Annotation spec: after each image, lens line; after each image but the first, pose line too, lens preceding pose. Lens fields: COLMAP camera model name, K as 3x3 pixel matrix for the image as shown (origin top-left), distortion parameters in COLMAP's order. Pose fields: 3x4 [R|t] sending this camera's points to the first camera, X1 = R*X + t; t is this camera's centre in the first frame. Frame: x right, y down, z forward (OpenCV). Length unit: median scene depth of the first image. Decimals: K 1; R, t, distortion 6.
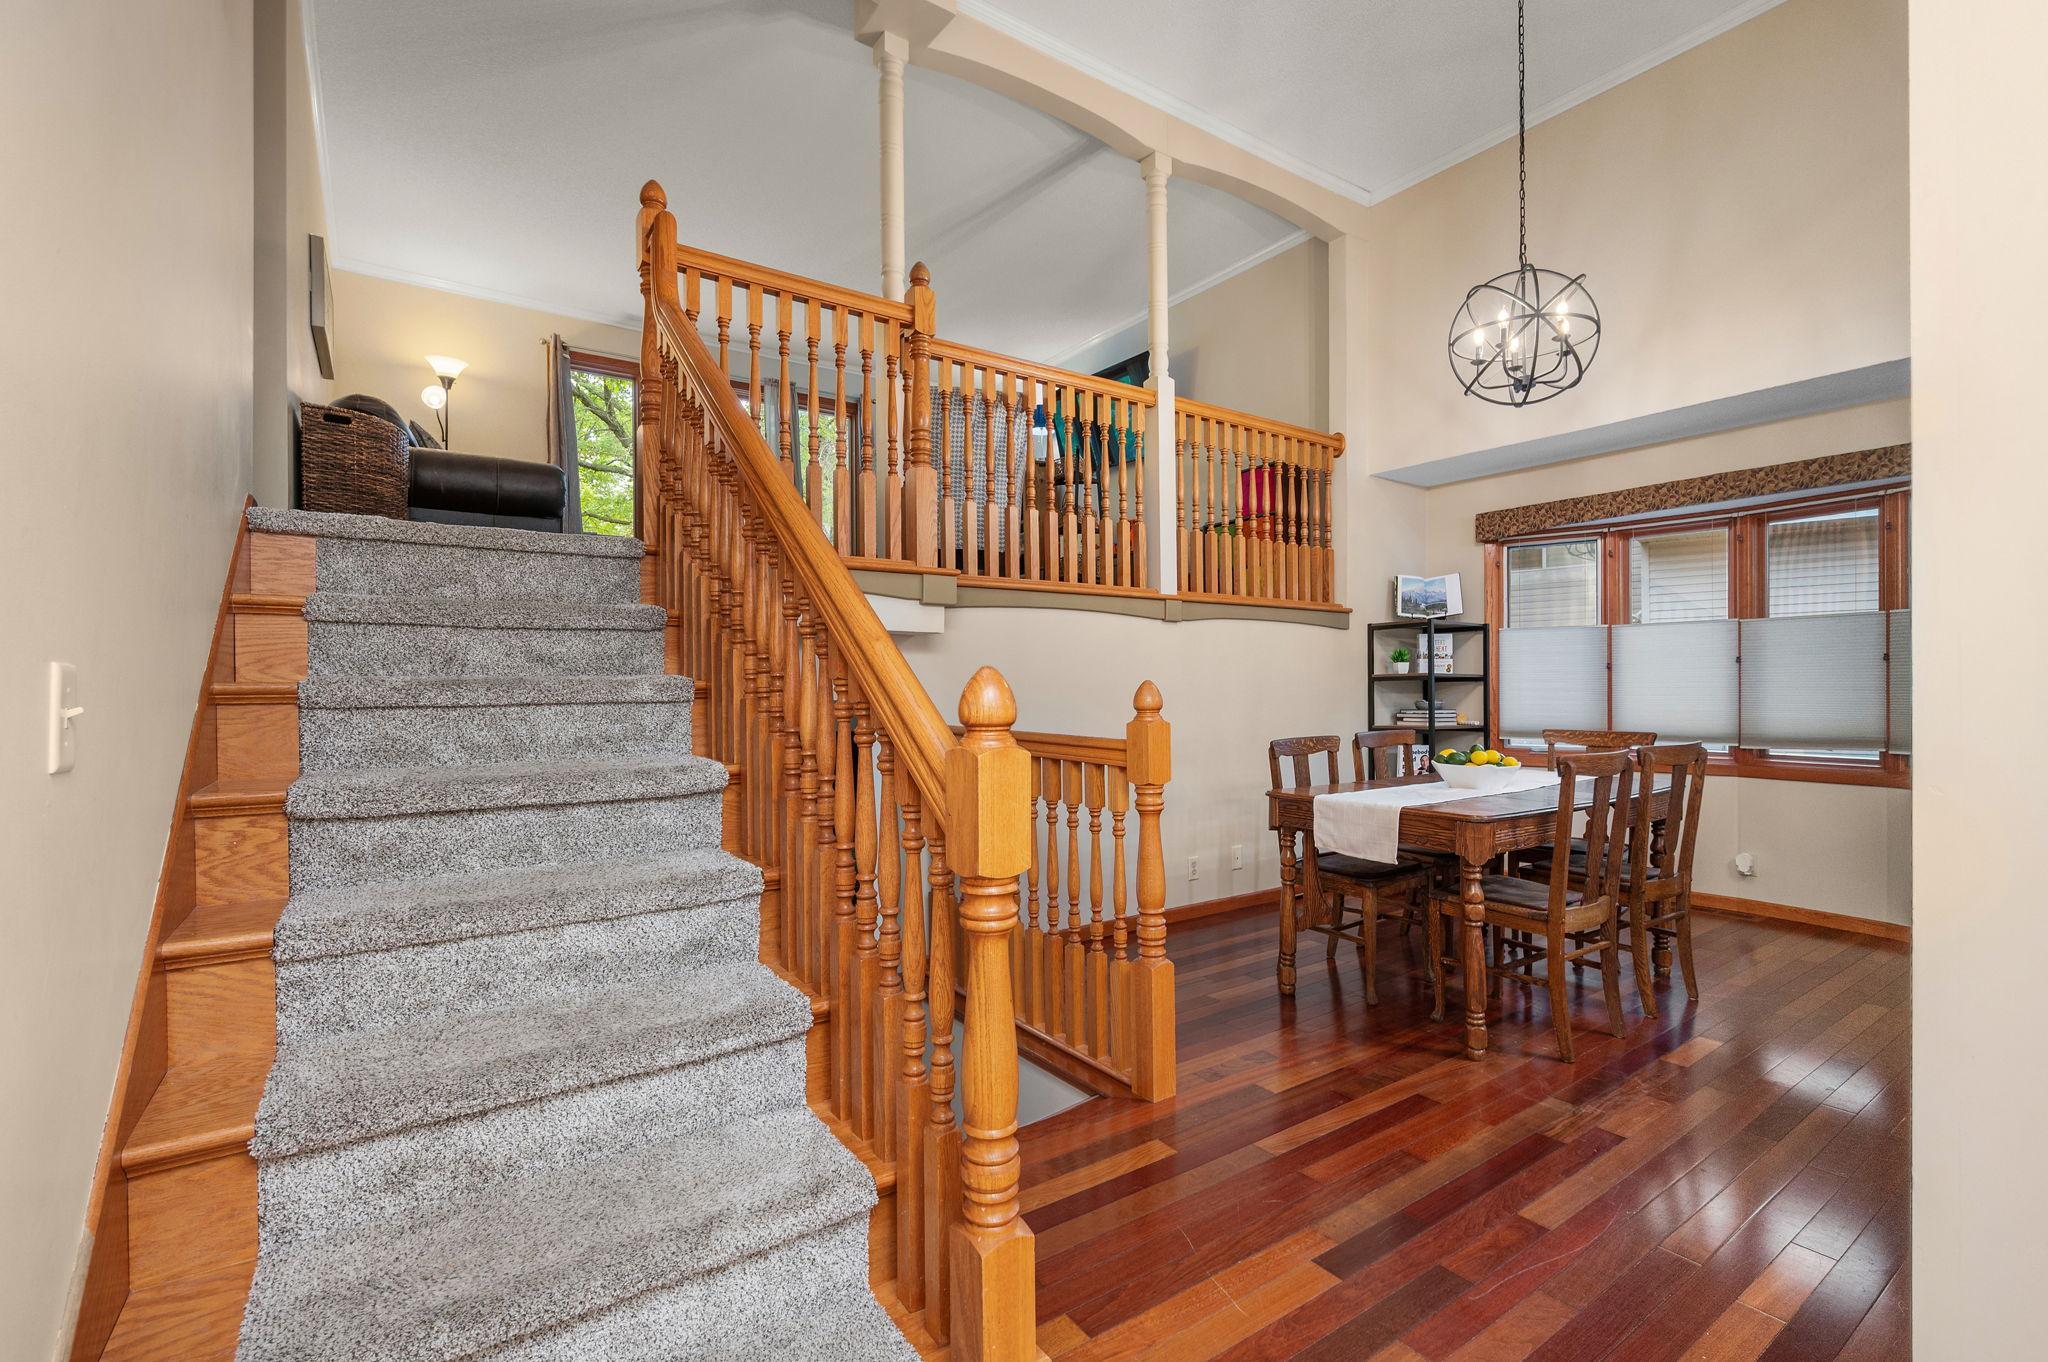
lens RADIAL K [[841.9, 0, 1023.4], [0, 841.9, 678.9], [0, 0, 1]] dist [-0.001995, -0.000222]
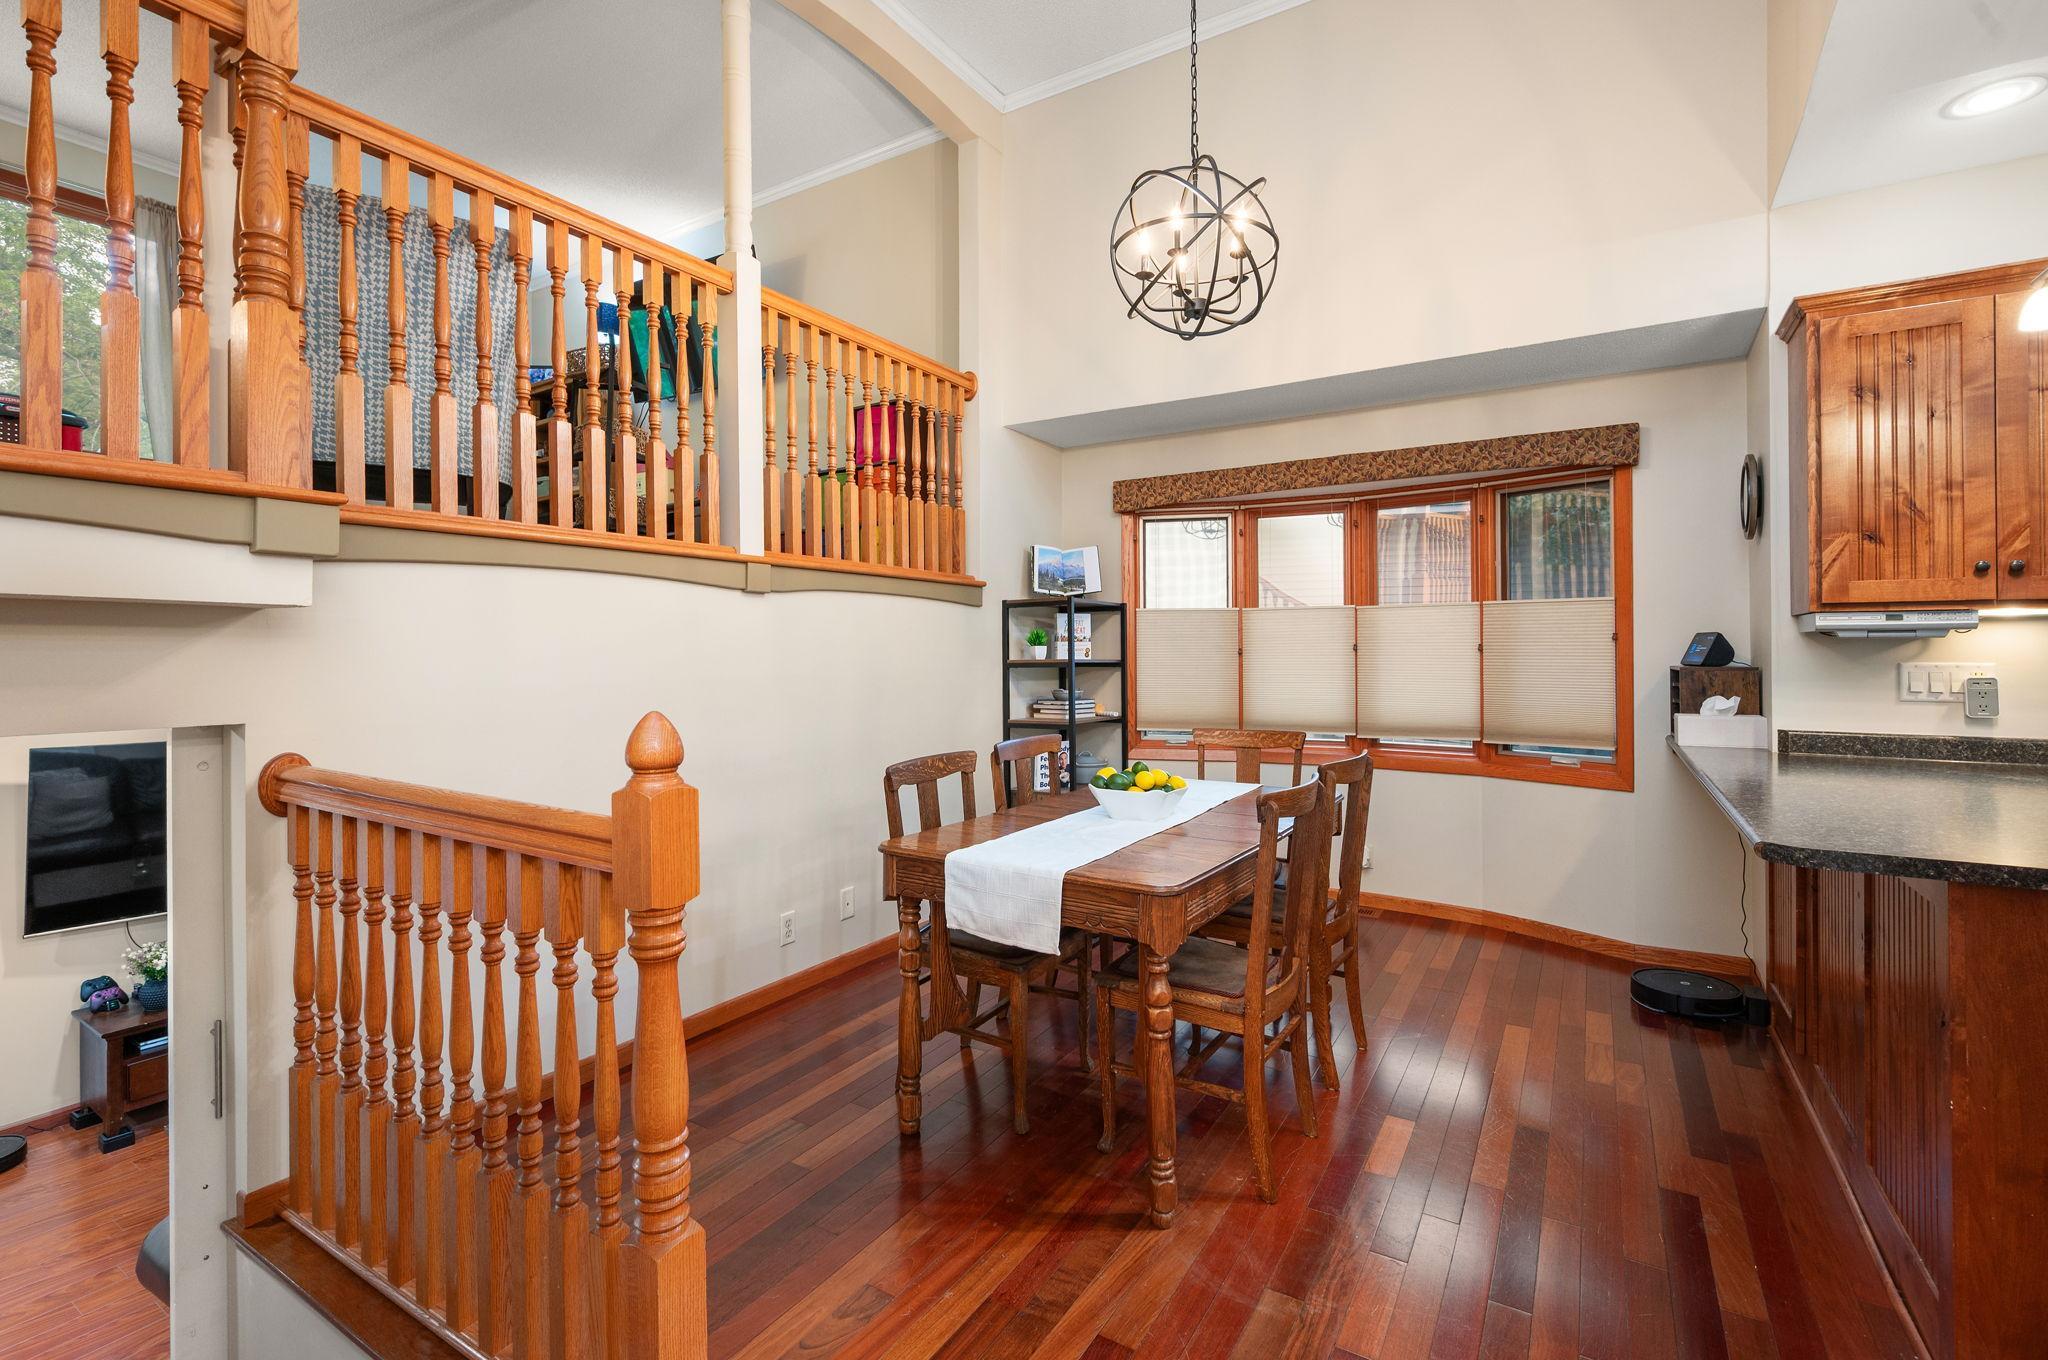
lens RADIAL K [[889.1, 0, 1055.3], [0, 889.1, 647.9], [0, 0, 1]] dist [0.000136, 0.000104]
pose [[0.895478, -0.001922, 0.445102, 0.065292], [0.001621, 0.999998, 0.001056, -0.021007], [-0.445104, -0.000224, 0.895479, 0.197094]]
